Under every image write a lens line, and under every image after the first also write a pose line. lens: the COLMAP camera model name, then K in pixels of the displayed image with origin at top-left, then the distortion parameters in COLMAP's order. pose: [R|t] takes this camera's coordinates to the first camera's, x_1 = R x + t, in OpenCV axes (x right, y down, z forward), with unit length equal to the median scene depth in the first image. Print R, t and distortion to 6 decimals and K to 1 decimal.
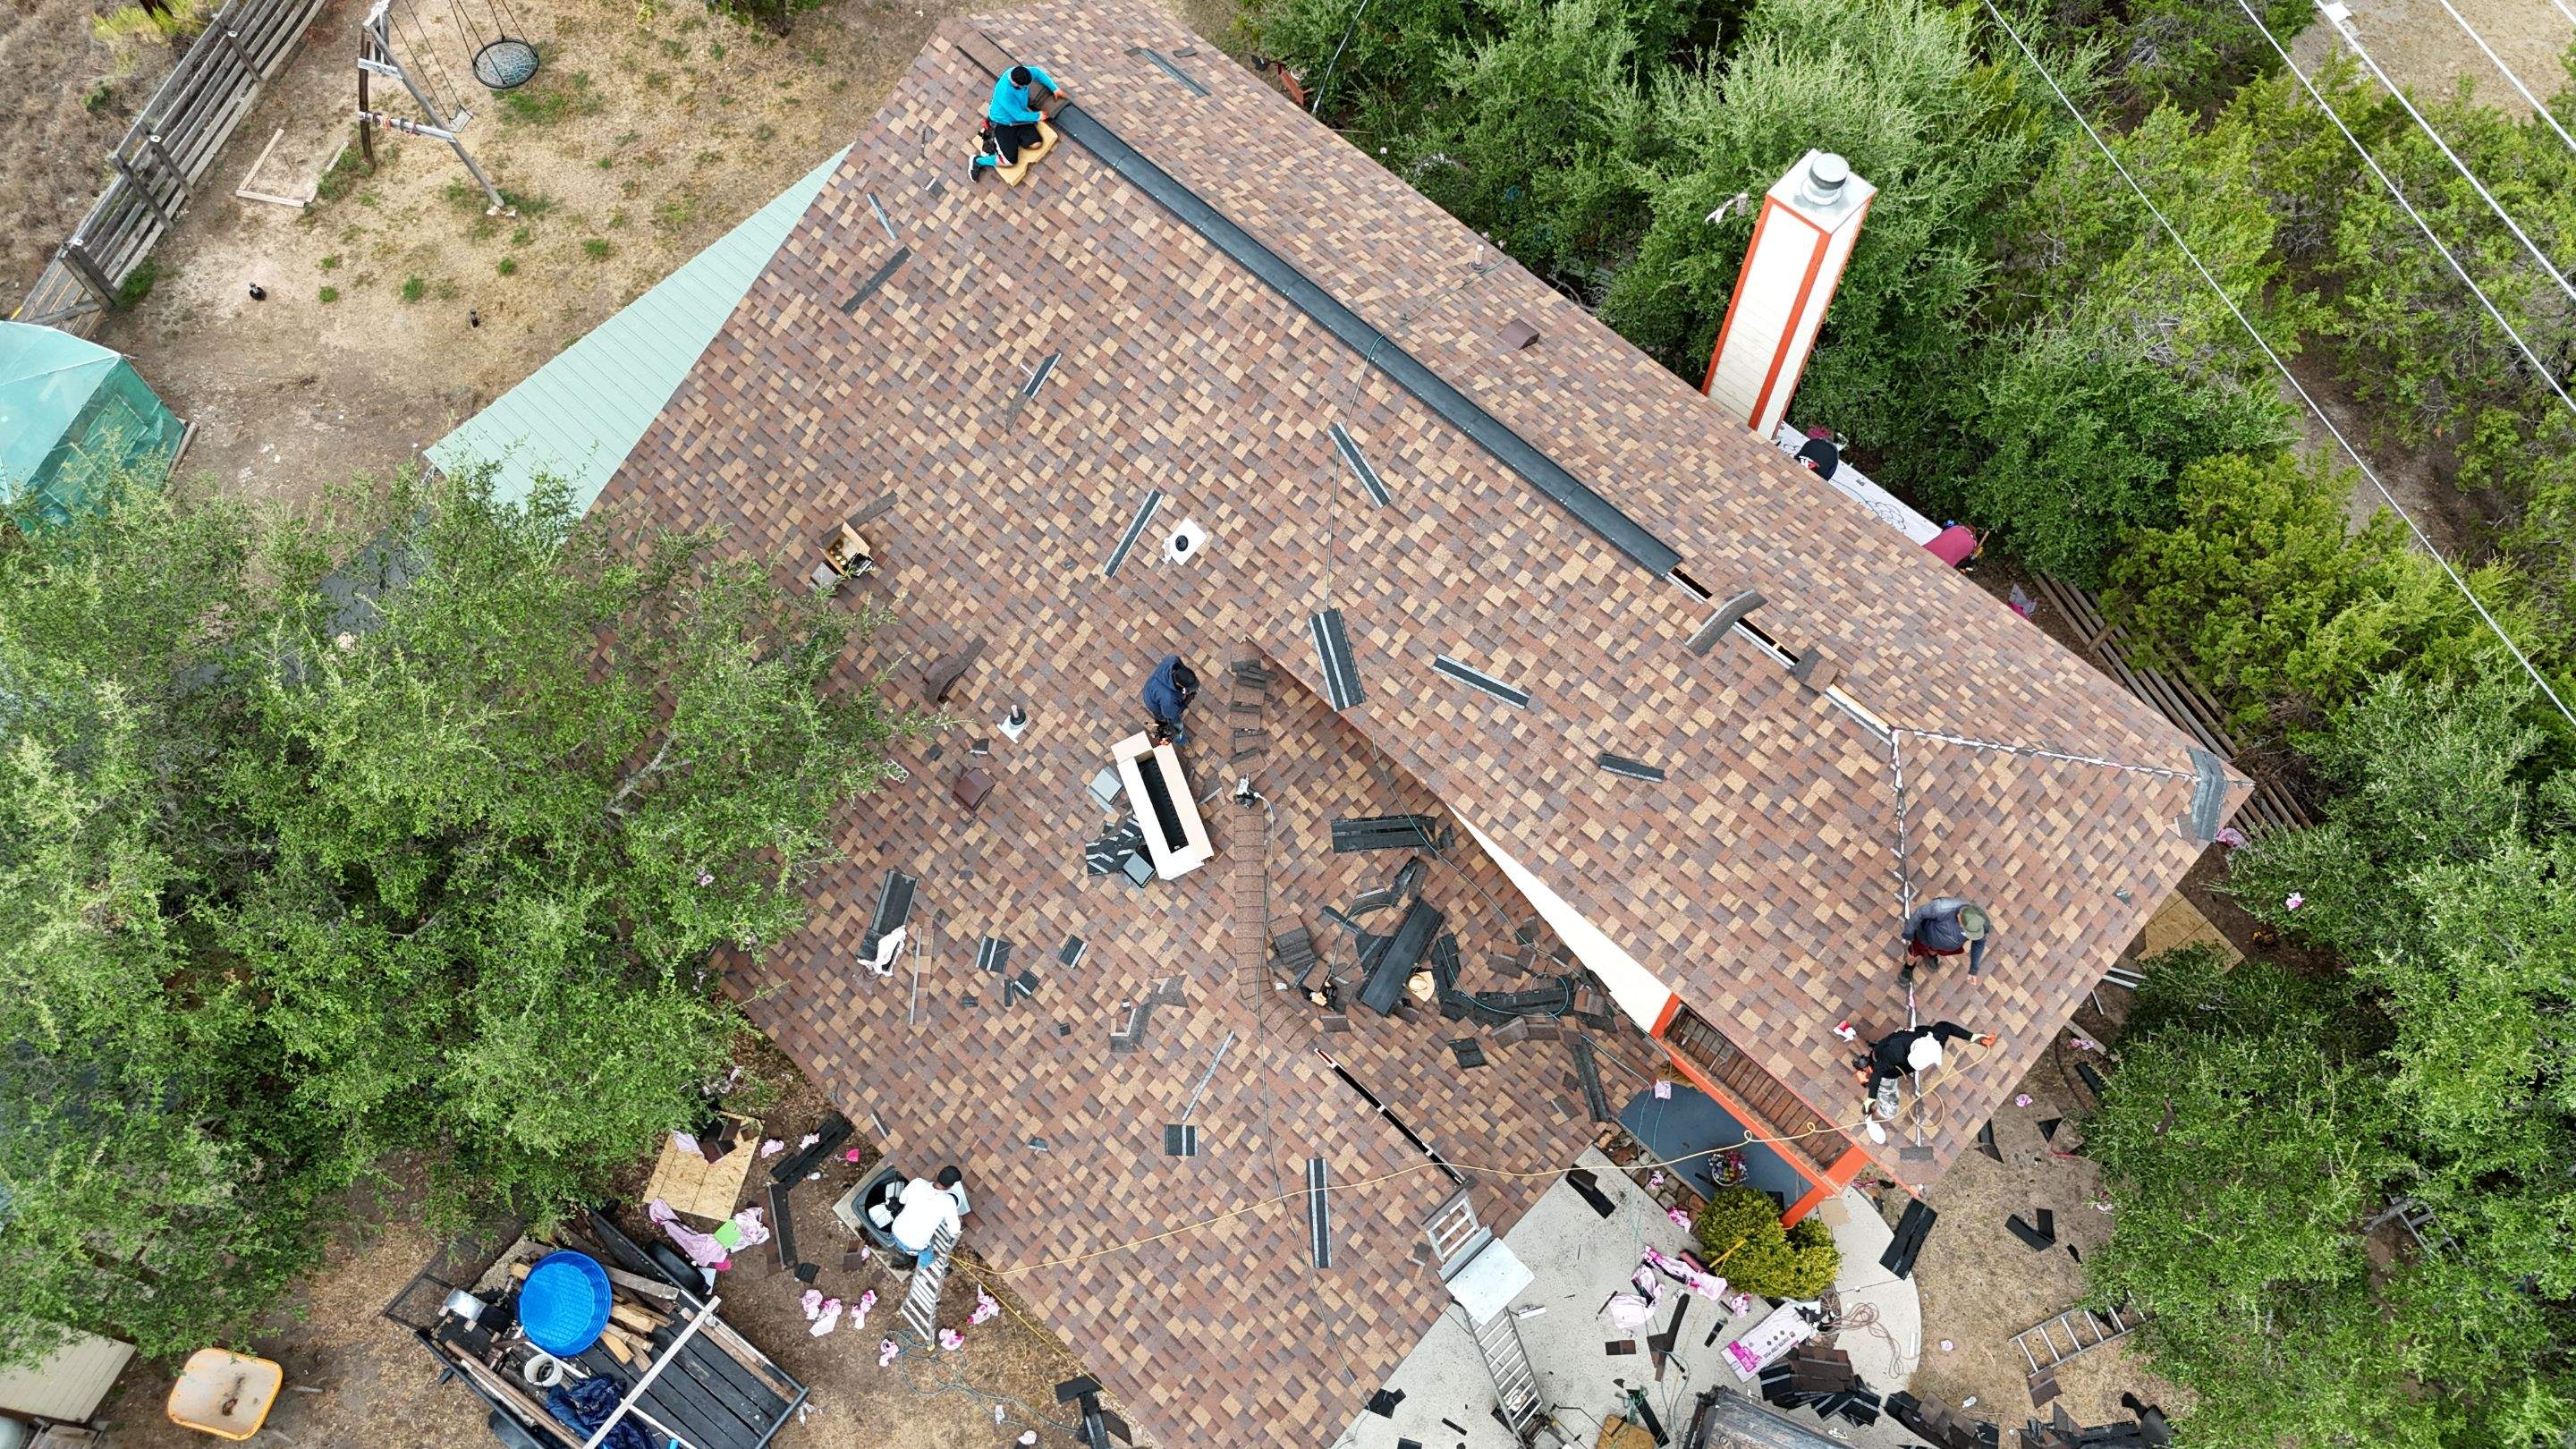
lens RADIAL K [[1871.9, 0, 1309.6], [0, 1871.9, 728.4], [0, 0, 1]] dist [0.114972, -0.123598]
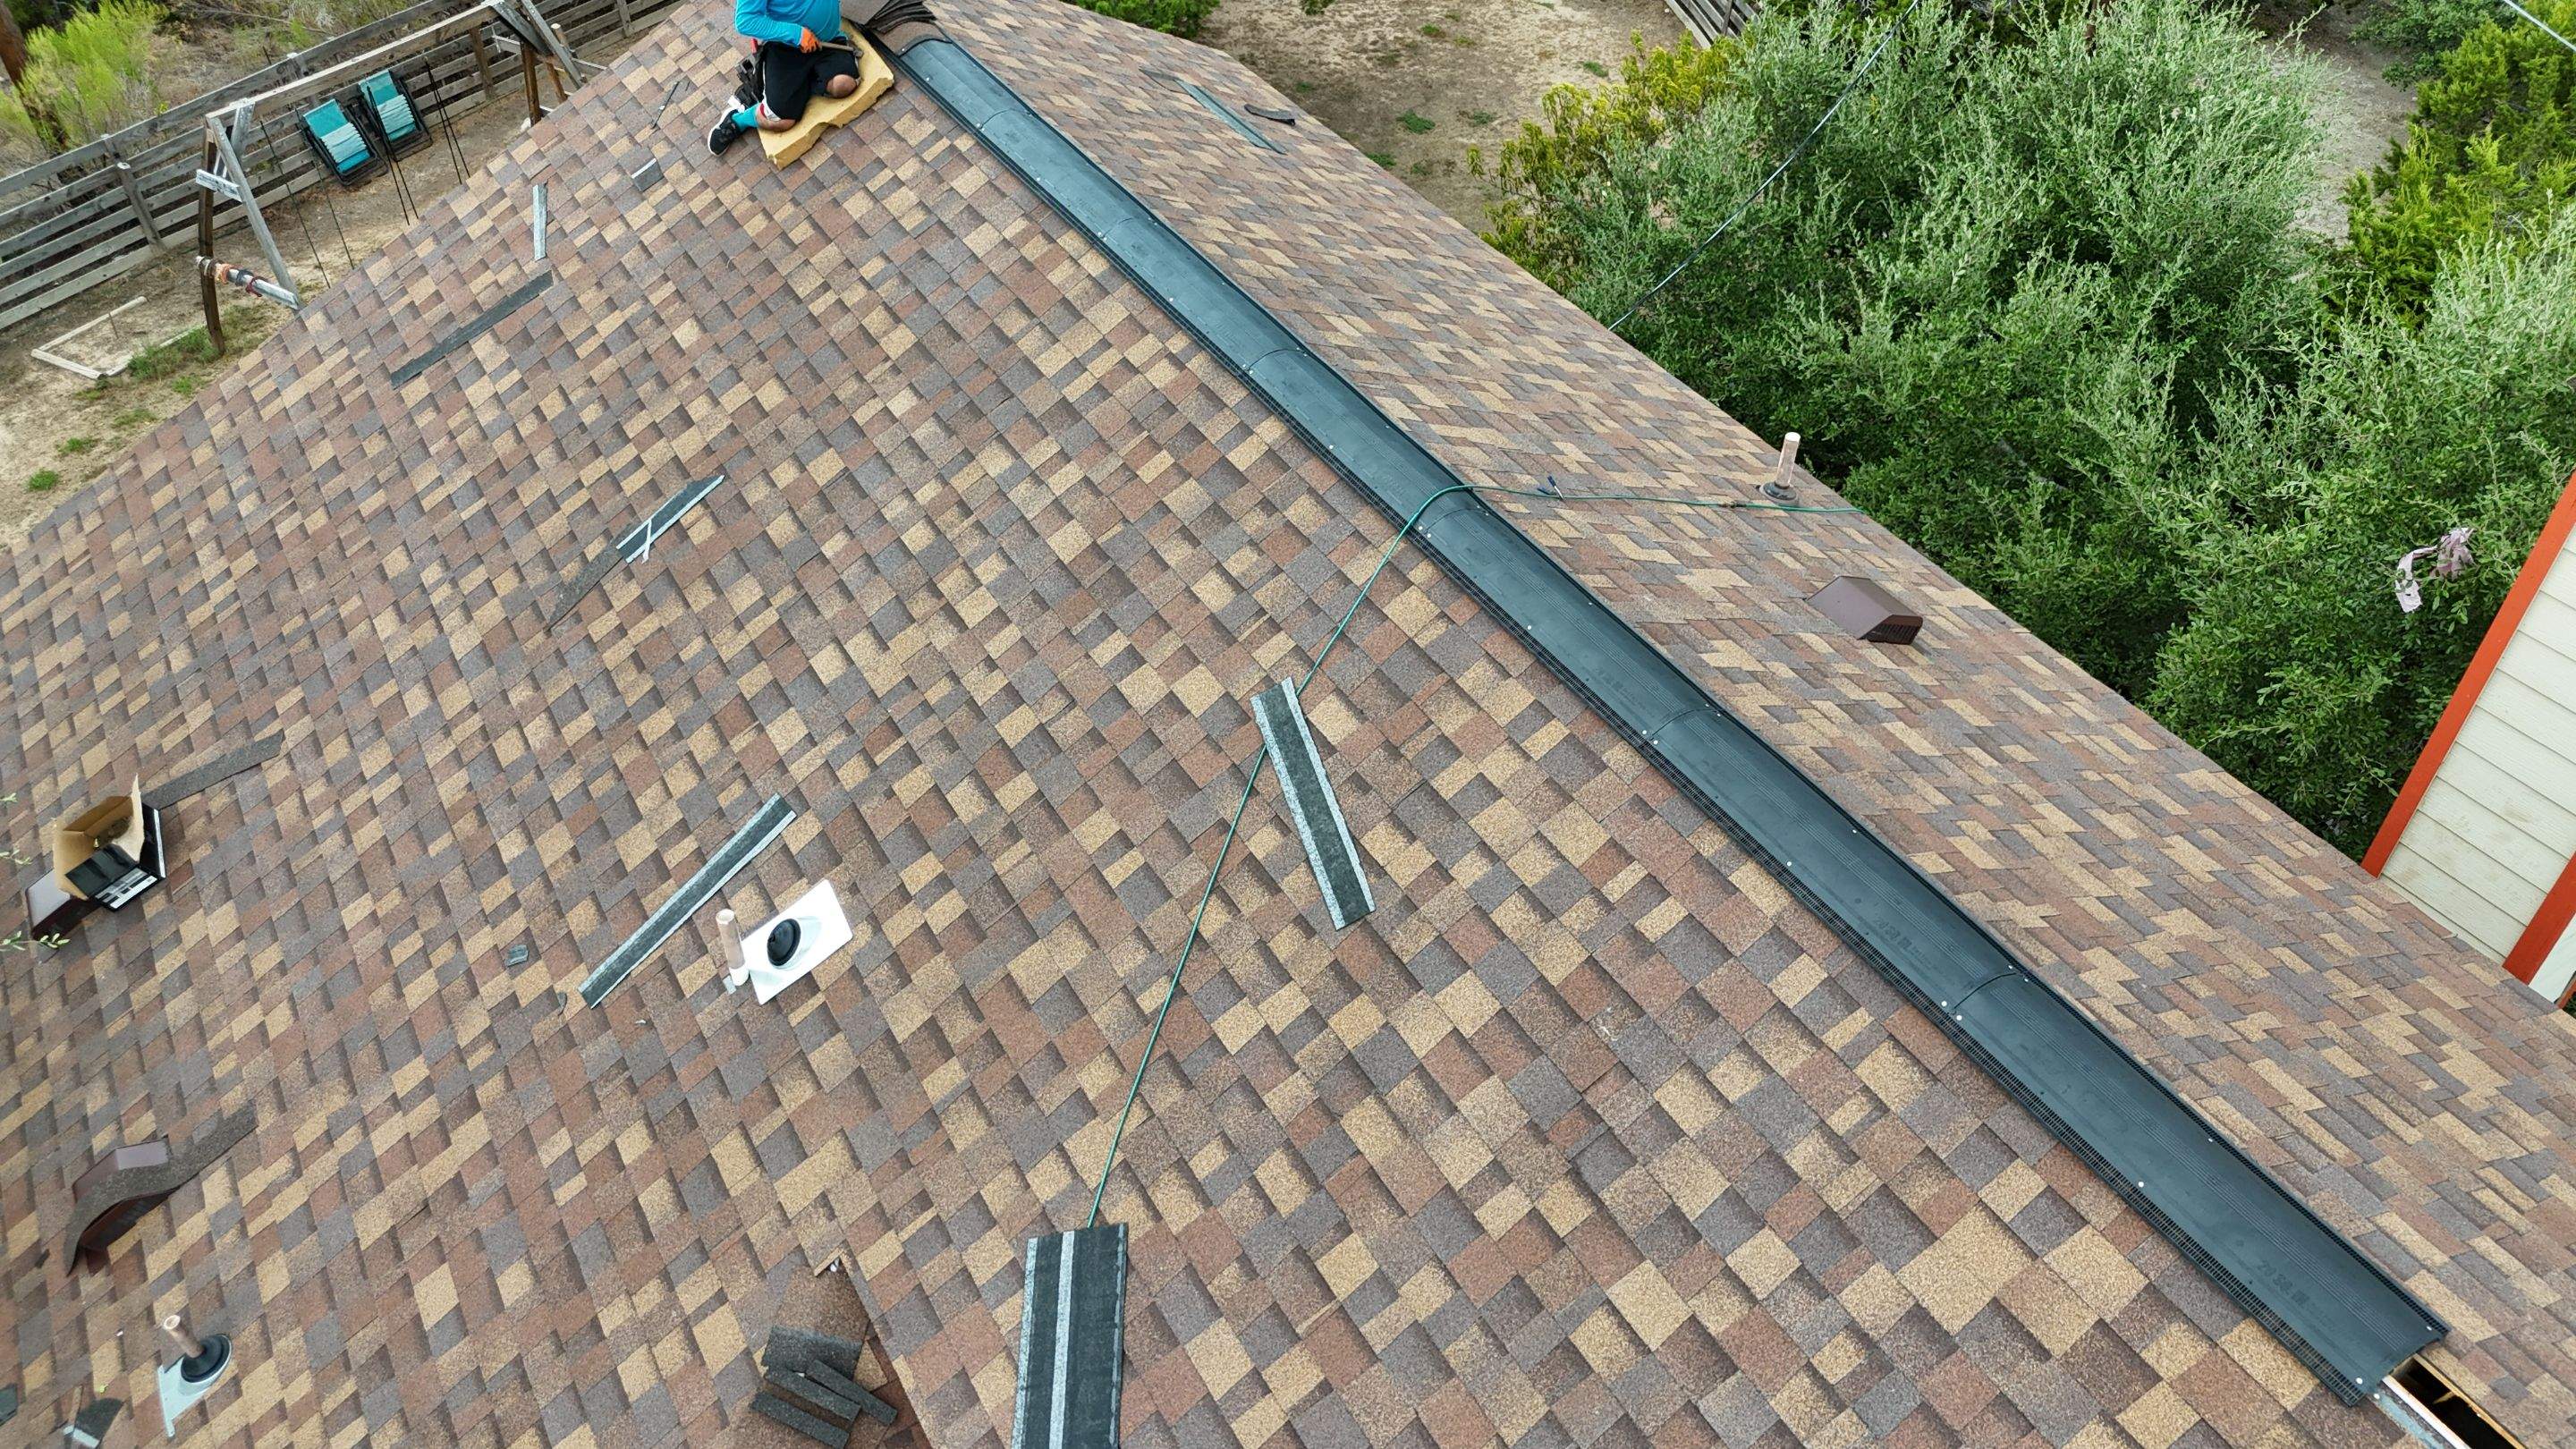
lens RADIAL K [[1904.6, 0, 1301.8], [0, 1904.6, 703.5], [0, 0, 1]] dist [0.065426, -0.057291]
pose [[0.963815, 0.171558, -0.204030, 0.088143], [-0.233813, 0.911662, -0.337939, -0.042420], [0.128030, 0.373416, 0.918787, 0.674805]]
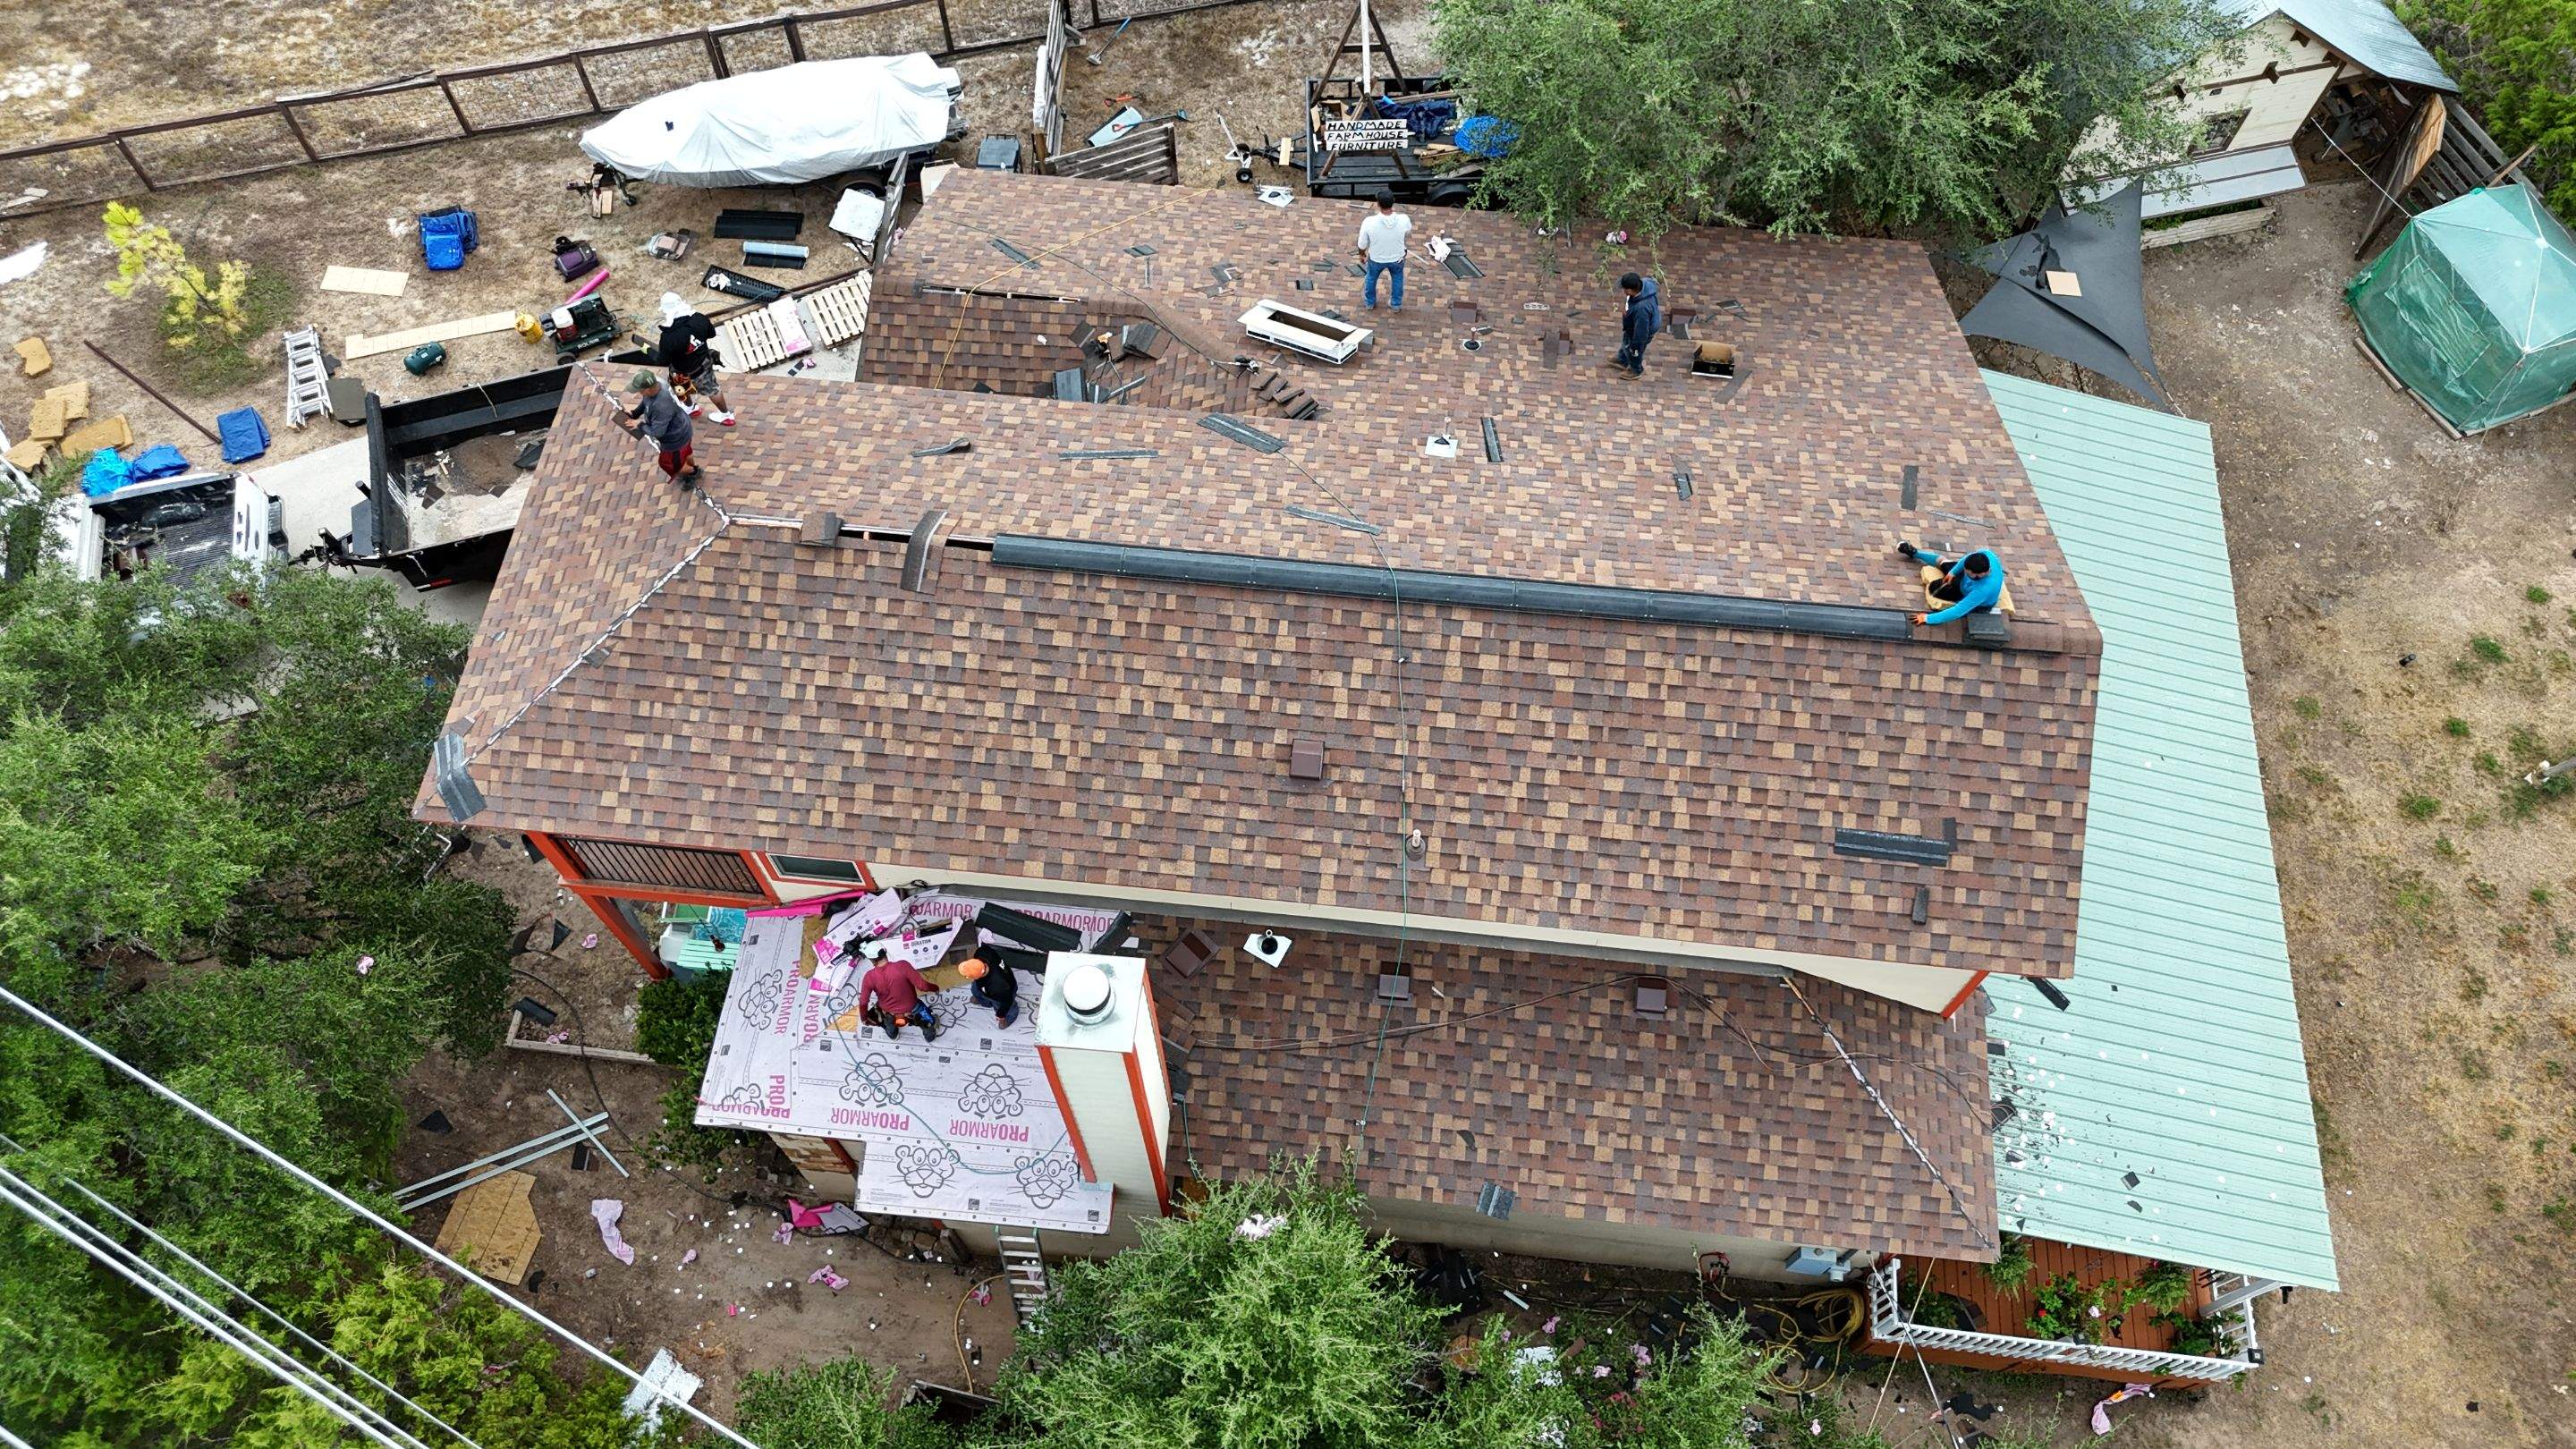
lens RADIAL K [[1914.4, 0, 1299.3], [0, 1914.4, 713.4], [0, 0, 1]] dist [0.131881, -0.253845]
pose [[-0.793989, 0.533564, -0.291361, 0.377866], [-0.544628, -0.411350, 0.730871, -0.884591], [0.270115, 0.738987, 0.617201, 0.444120]]
